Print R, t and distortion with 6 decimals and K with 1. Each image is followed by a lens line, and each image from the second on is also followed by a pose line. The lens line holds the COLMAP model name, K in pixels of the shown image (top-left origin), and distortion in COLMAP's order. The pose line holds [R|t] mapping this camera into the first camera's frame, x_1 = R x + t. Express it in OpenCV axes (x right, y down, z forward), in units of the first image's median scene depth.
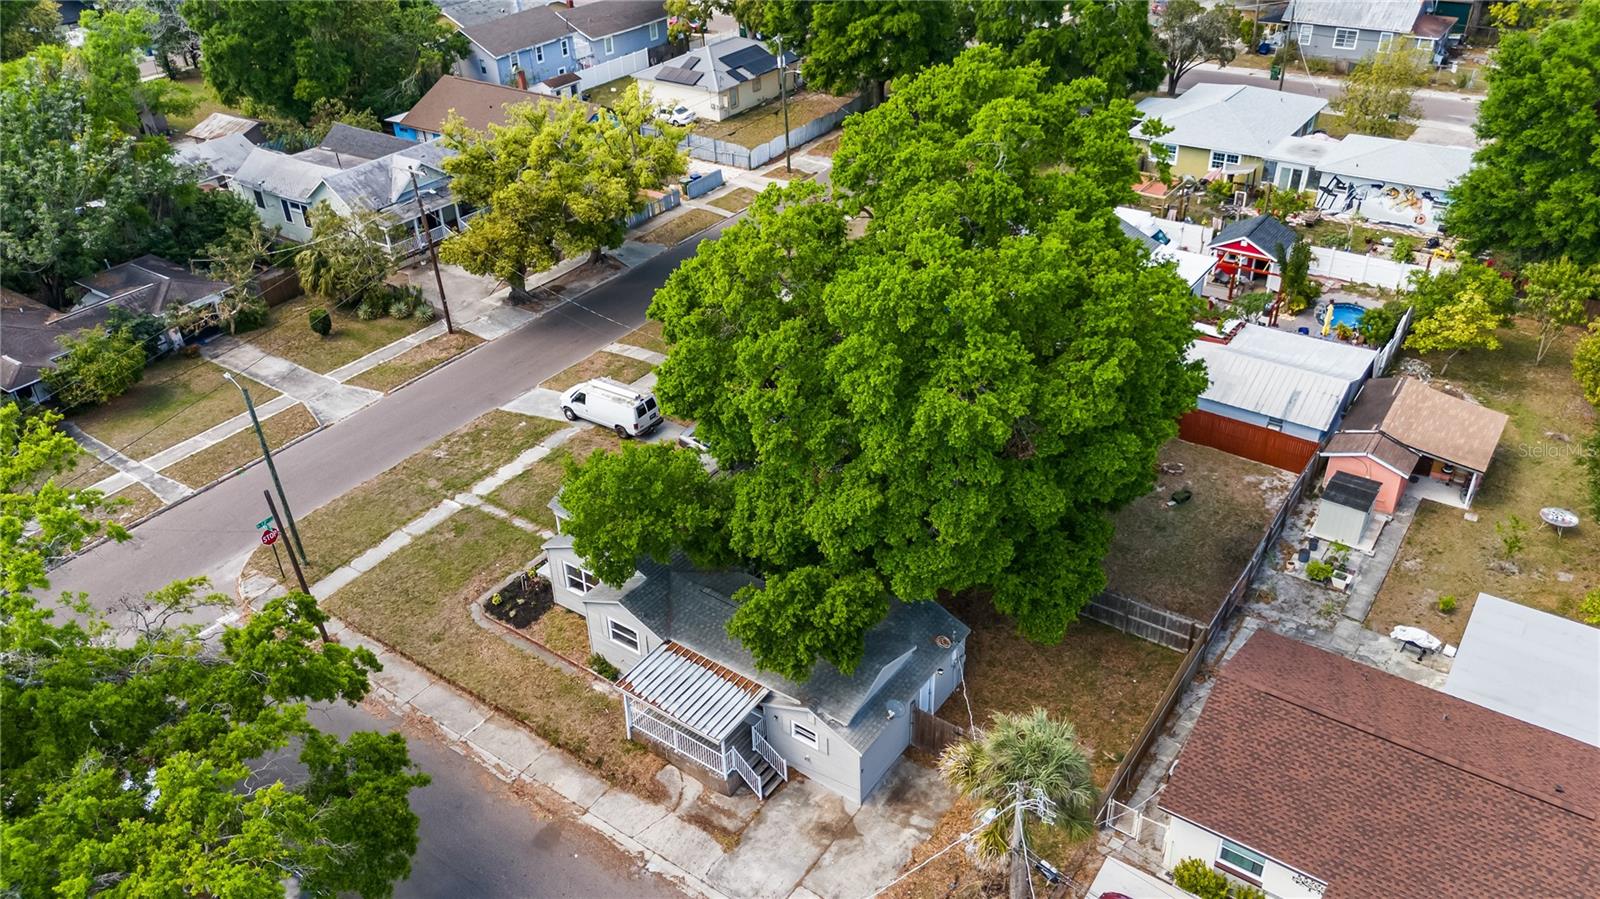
lens RADIAL K [[1168.7, 0, 800.0], [0, 1168.7, 449.5], [0, 0, 1]] dist [0.004098, 0.001362]
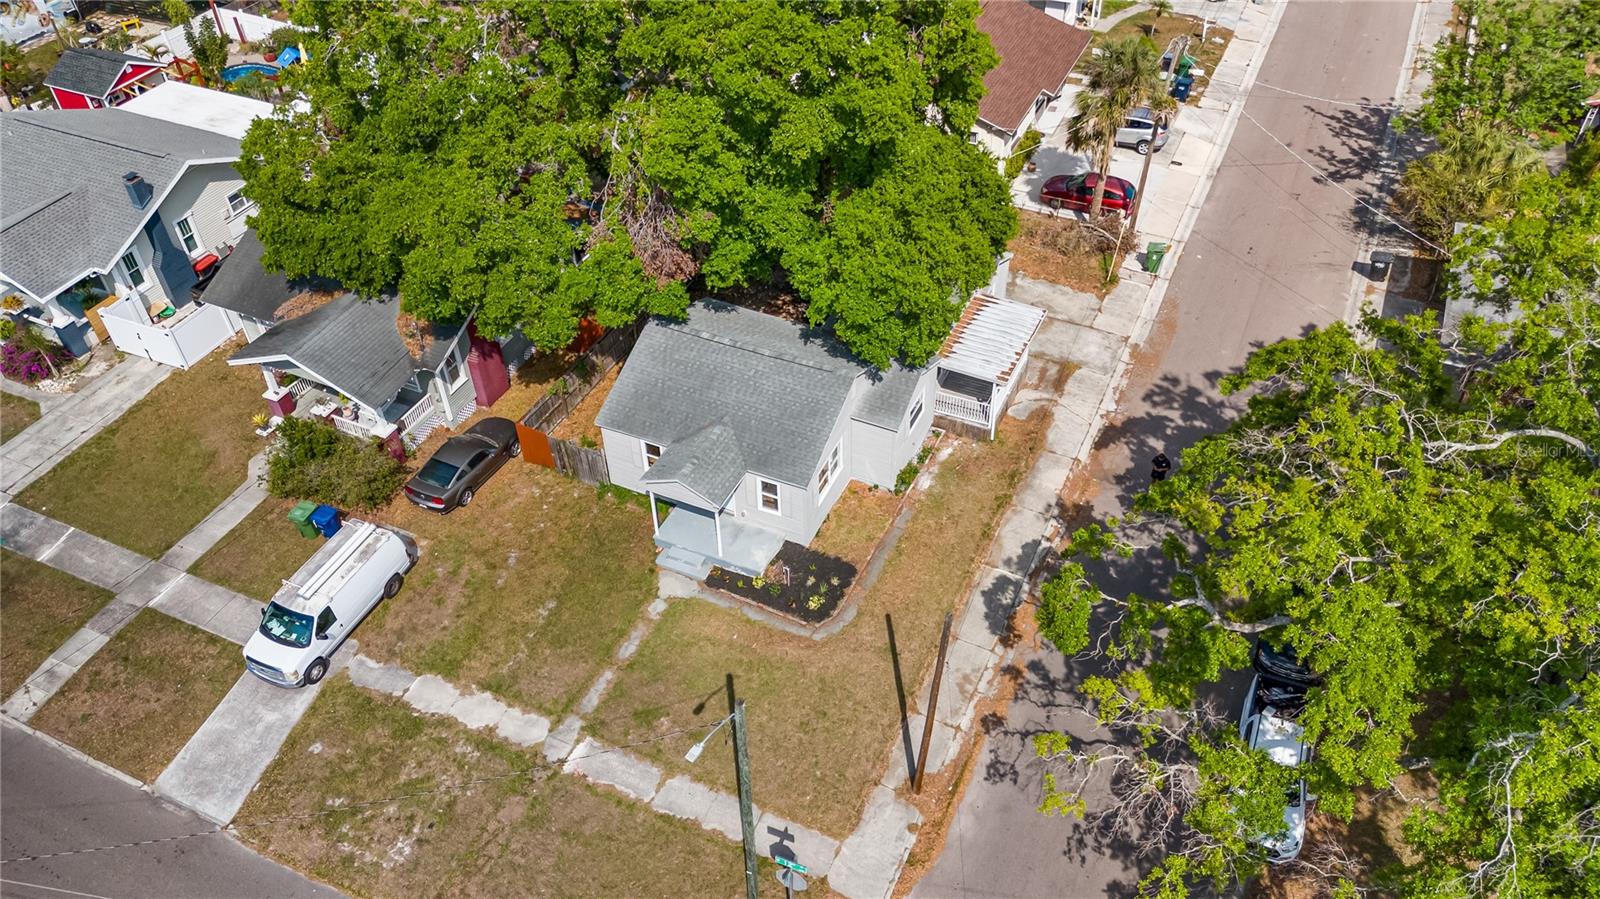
lens RADIAL K [[1168.7, 0, 800.0], [0, 1168.7, 449.5], [0, 0, 1]] dist [0.004098, 0.001362]
pose [[-0.177177, -0.641056, 0.746763, -0.902319], [0.549776, 0.564876, 0.615355, -0.475138], [-0.816306, 0.519579, 0.252354, 0.907265]]
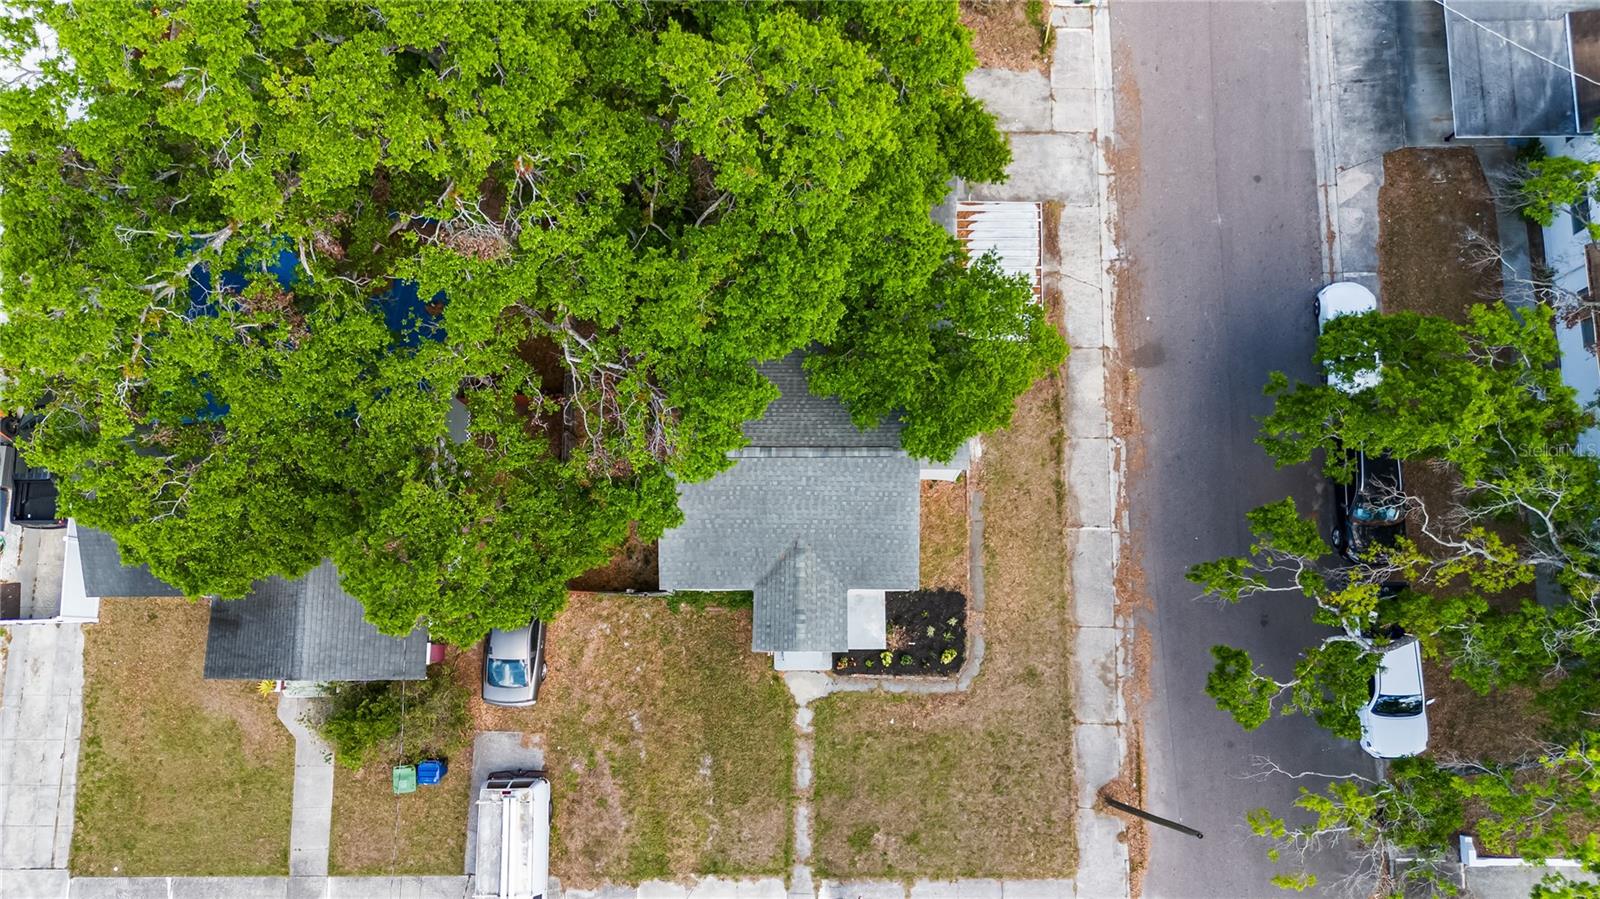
lens RADIAL K [[1168.7, 0, 800.0], [0, 1168.7, 449.5], [0, 0, 1]] dist [0.004098, 0.001362]
pose [[-0.573701, -0.797446, 0.186942, -0.282989], [0.474145, -0.137233, 0.869686, -0.684377], [-0.667873, 0.587577, 0.456836, 0.745954]]
